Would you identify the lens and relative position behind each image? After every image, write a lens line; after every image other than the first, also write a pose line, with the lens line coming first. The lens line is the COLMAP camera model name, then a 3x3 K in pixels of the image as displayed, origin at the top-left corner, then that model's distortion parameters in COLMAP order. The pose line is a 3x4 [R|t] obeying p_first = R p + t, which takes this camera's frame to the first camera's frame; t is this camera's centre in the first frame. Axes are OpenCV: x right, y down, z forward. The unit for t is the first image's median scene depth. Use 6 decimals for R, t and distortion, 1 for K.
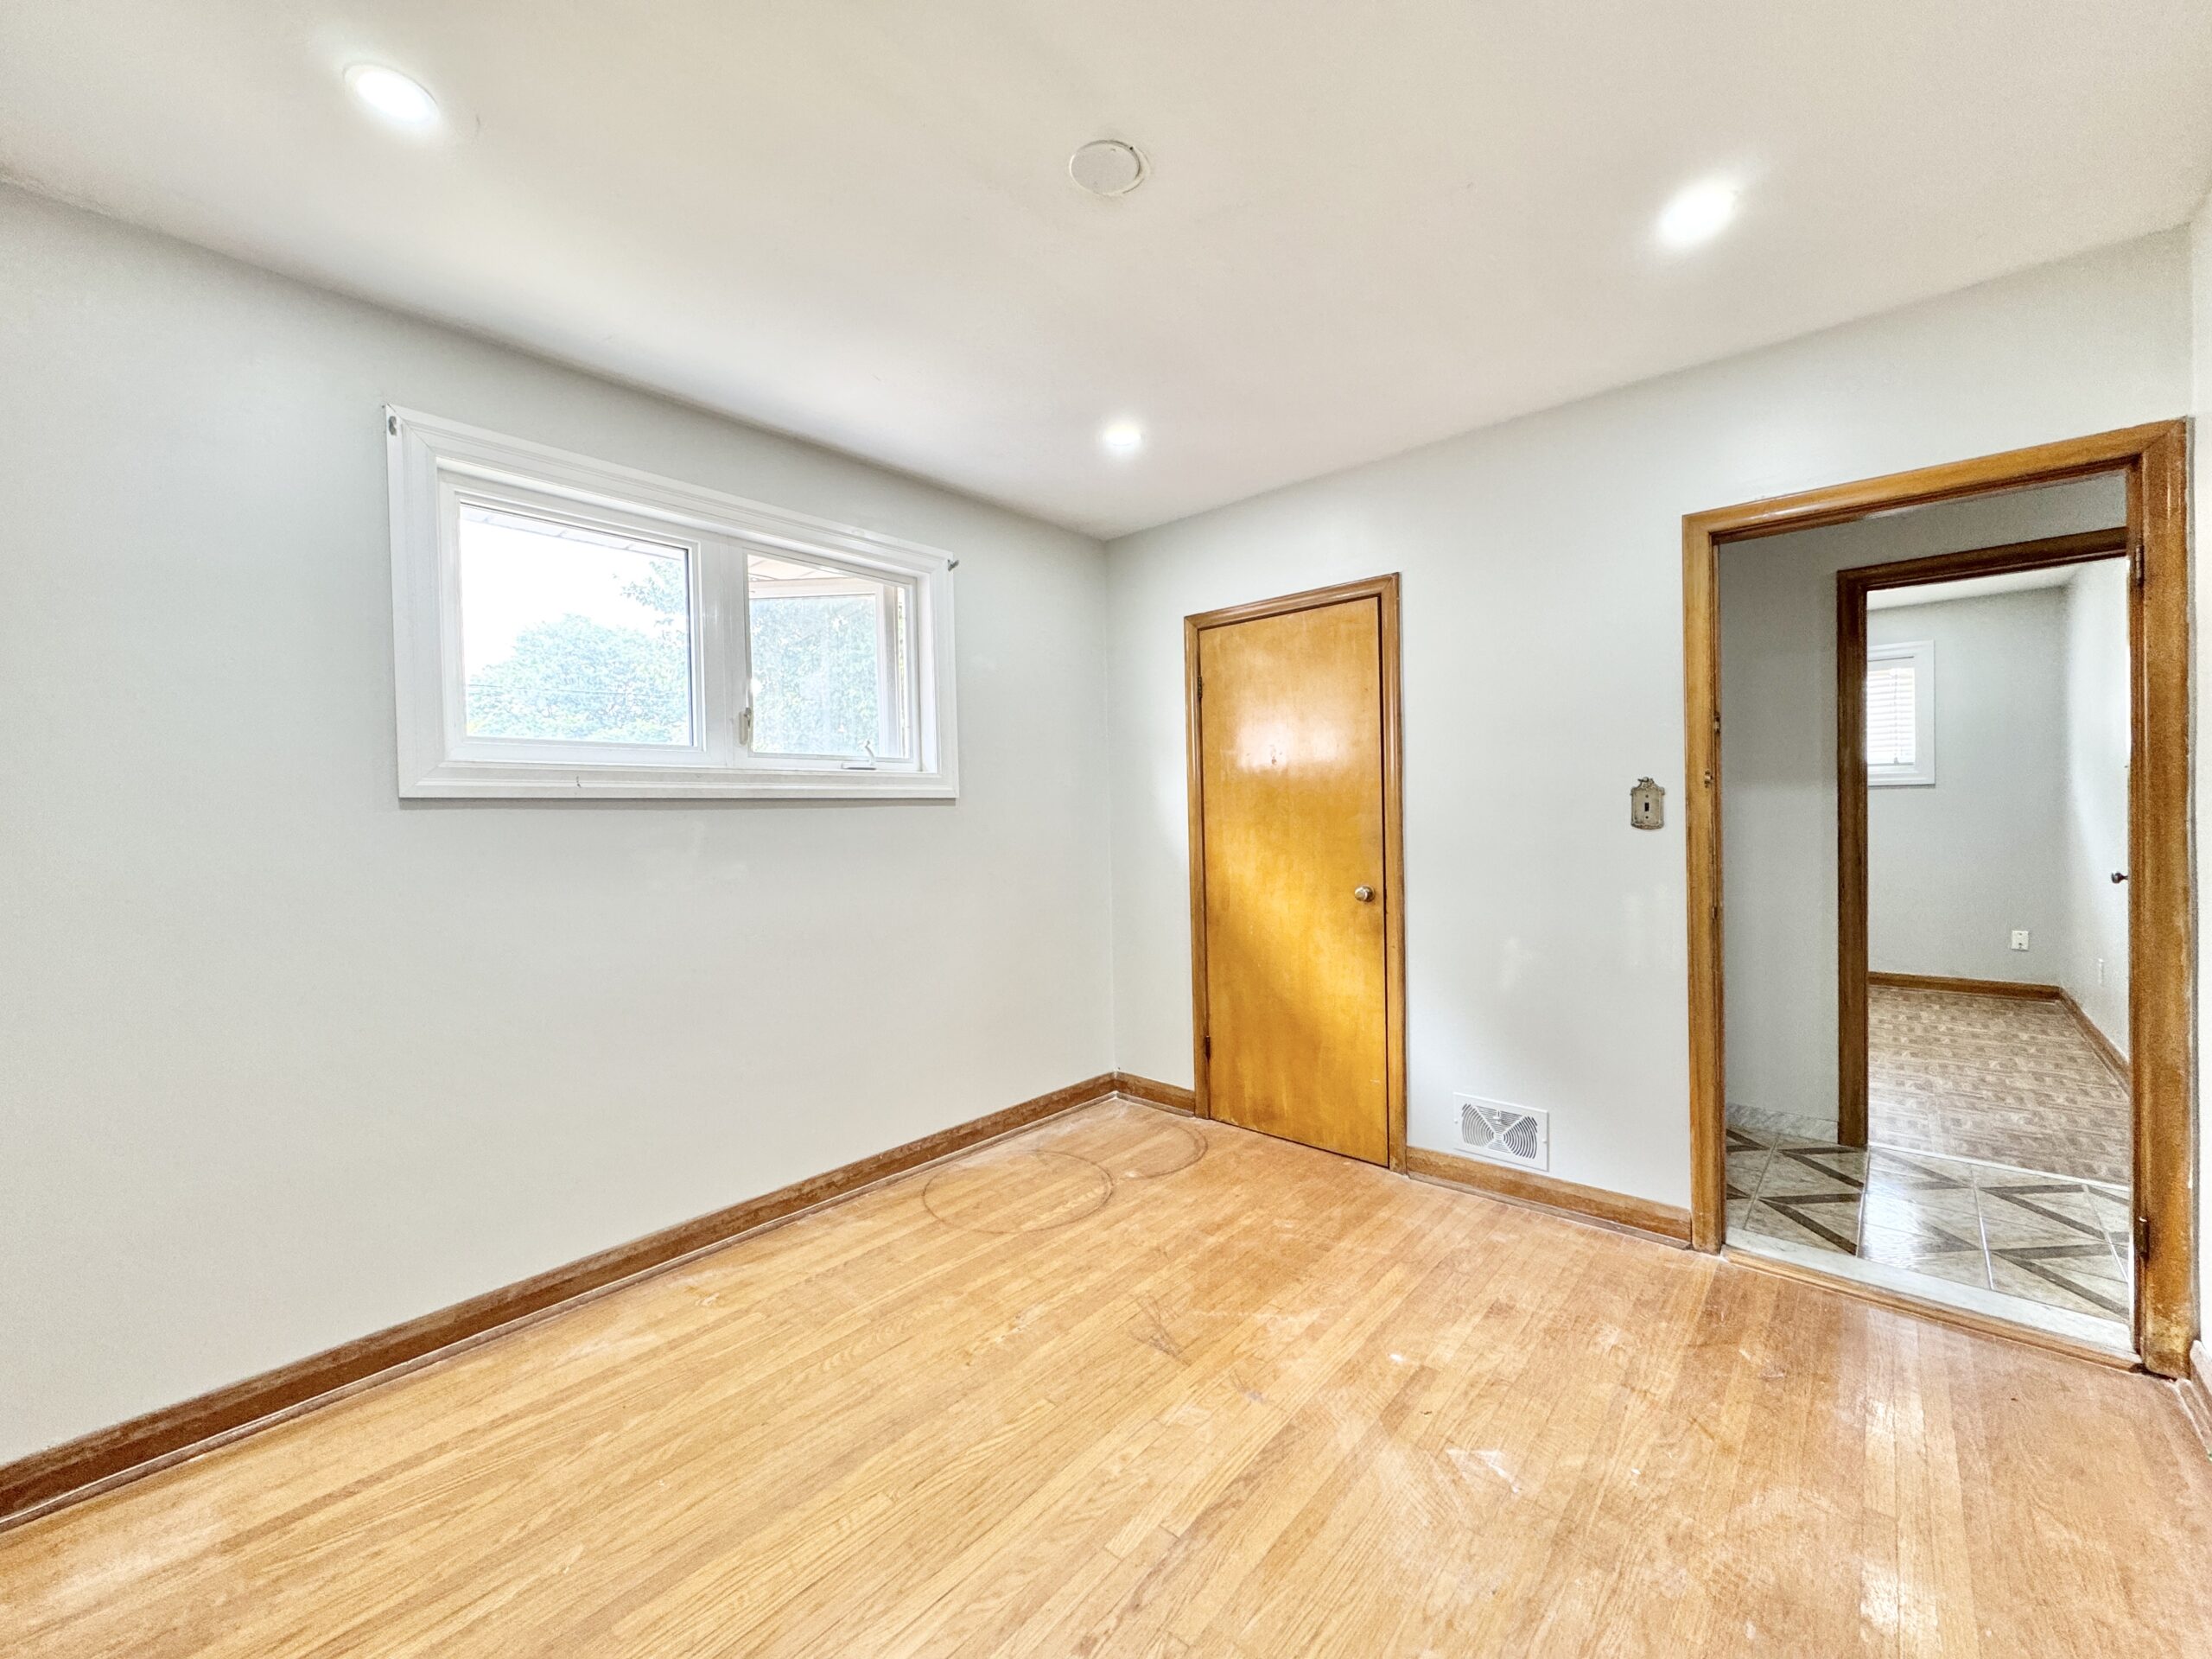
lens RADIAL K [[875.7, 0, 1106.0], [0, 875.7, 829.5], [0, 0, 1]] dist [0.001577, 0.000374]
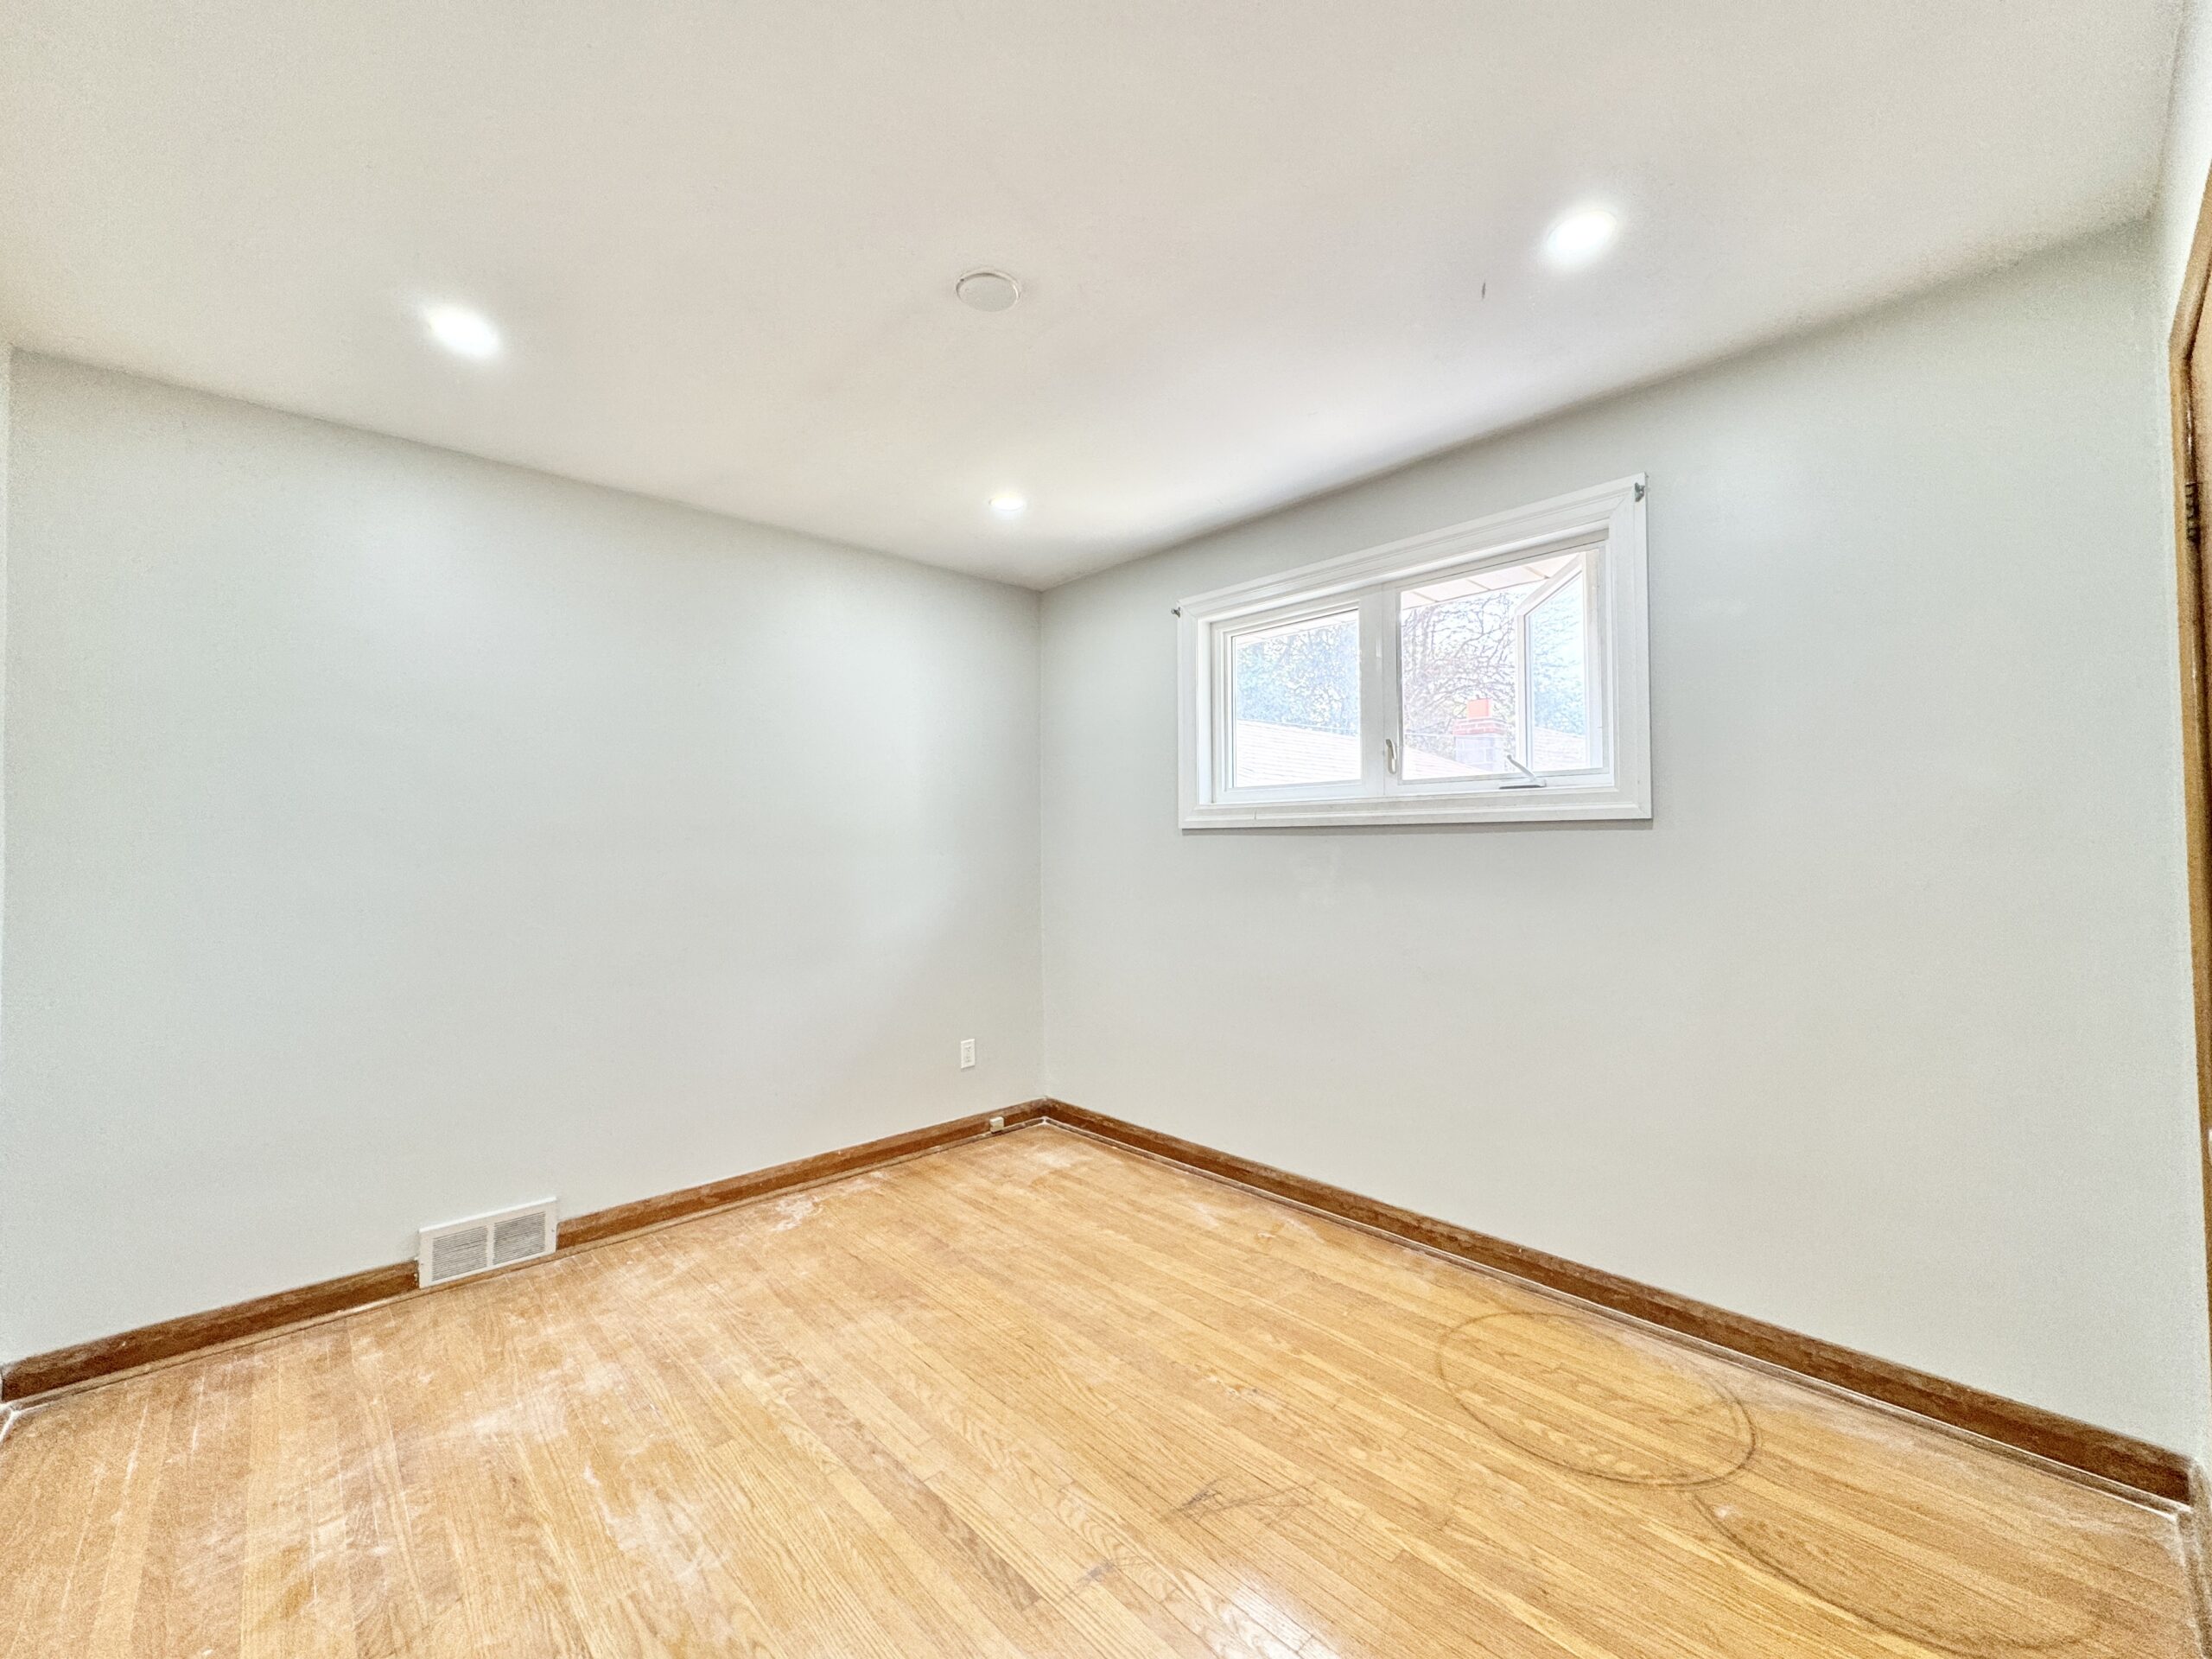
lens RADIAL K [[921.1, 0, 1146.4], [0, 921.1, 830.8], [0, 0, 1]] dist [0.000699, 0.000233]
pose [[-0.081891, 0.004555, -0.996631, 0.738854], [-0.011182, 0.999922, 0.005488, -0.031361], [0.996579, 0.011594, -0.081833, 0.811727]]
